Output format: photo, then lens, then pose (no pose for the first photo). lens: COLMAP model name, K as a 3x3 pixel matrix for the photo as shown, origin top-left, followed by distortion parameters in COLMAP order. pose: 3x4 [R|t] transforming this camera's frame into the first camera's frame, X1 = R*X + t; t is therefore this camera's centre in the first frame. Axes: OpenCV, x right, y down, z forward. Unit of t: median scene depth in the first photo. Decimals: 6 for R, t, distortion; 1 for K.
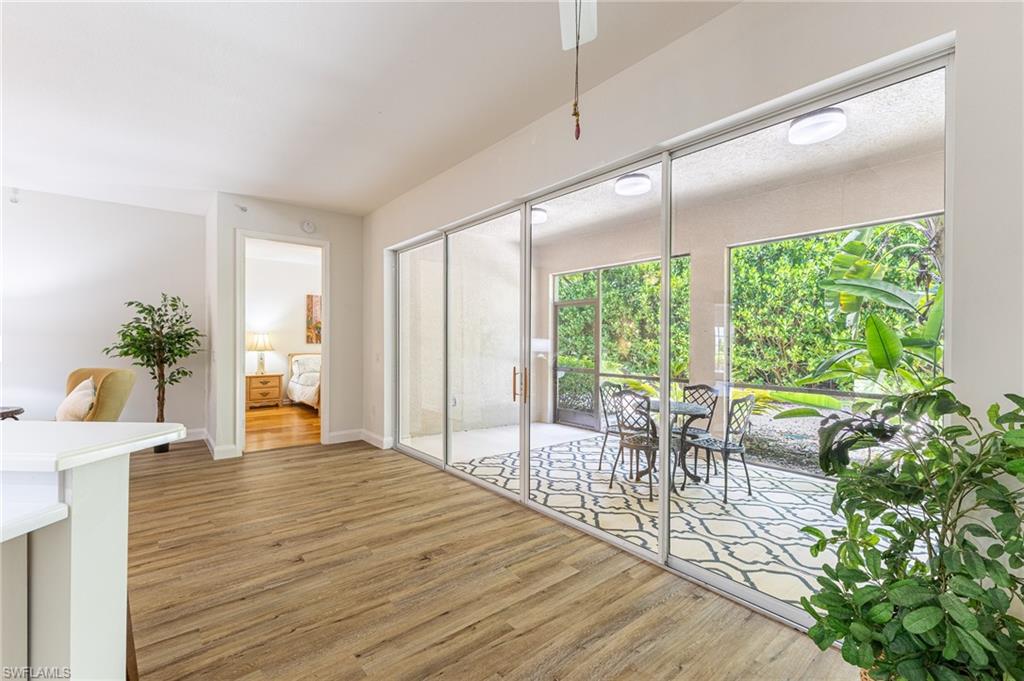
lens RADIAL K [[444.6, 0, 512.0], [0, 444.6, 340.5], [0, 0, 1]] dist [0.011644, -0.000535]
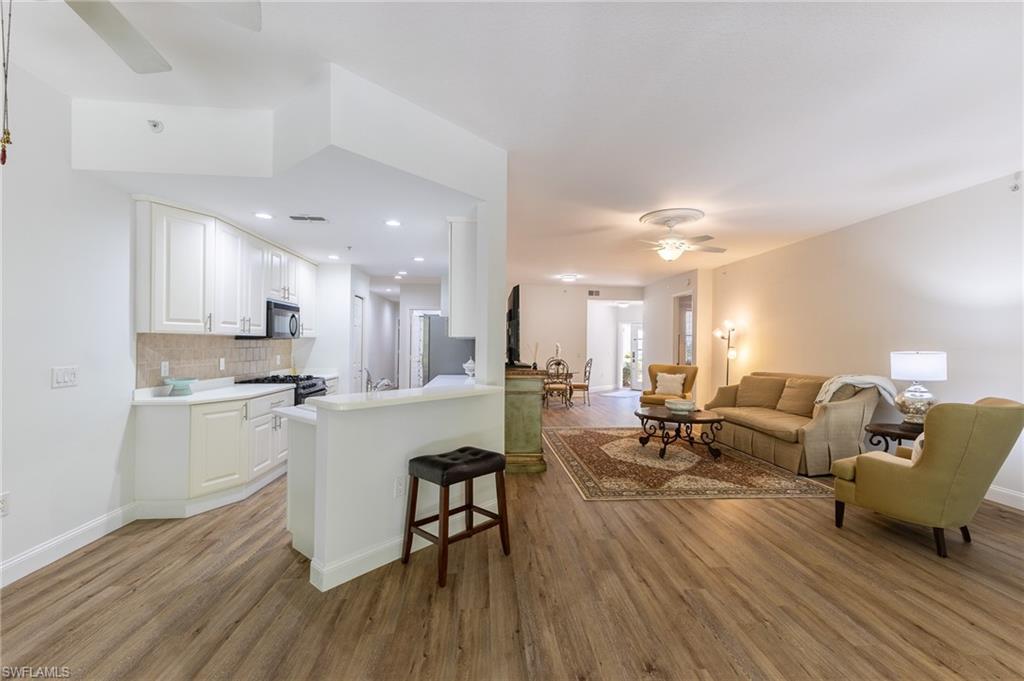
lens RADIAL K [[444.6, 0, 512.0], [0, 444.6, 340.5], [0, 0, 1]] dist [0.011644, -0.000535]
pose [[-0.571836, -0.009161, -0.820317, 0.085574], [-0.009714, 0.999943, -0.004395, -0.019144], [0.820310, 0.005455, -0.571893, 0.668647]]
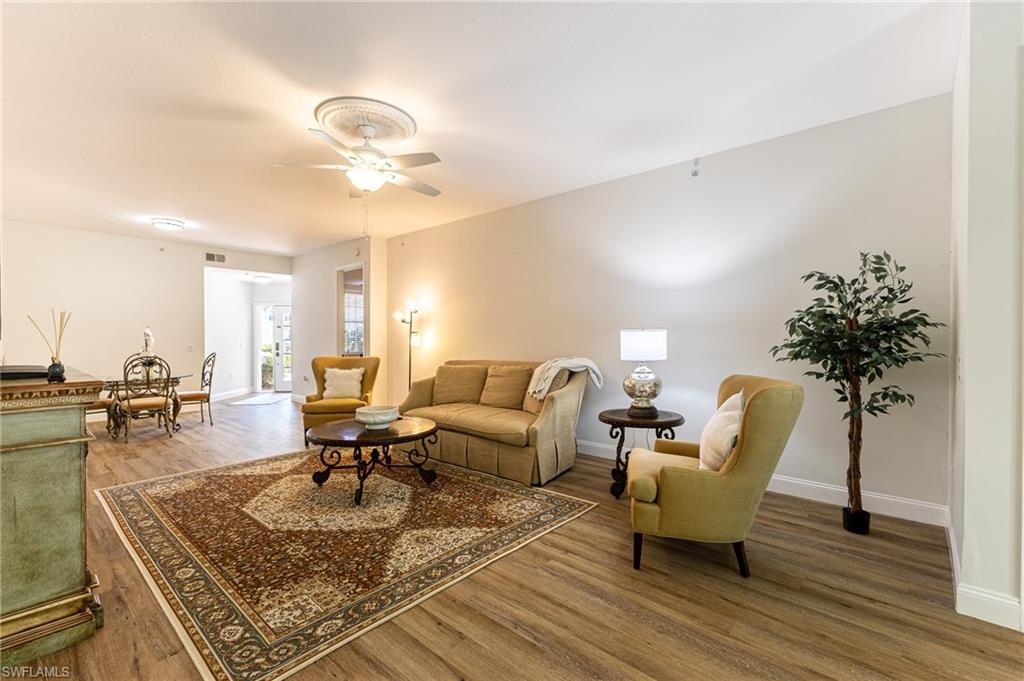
lens RADIAL K [[444.6, 0, 512.0], [0, 444.6, 340.5], [0, 0, 1]] dist [0.011644, -0.000535]
pose [[0.166531, 0.009491, -0.985991, -0.294766], [0.001397, 0.999950, 0.009862, 0.000645], [0.986035, -0.003020, 0.166509, 0.474396]]
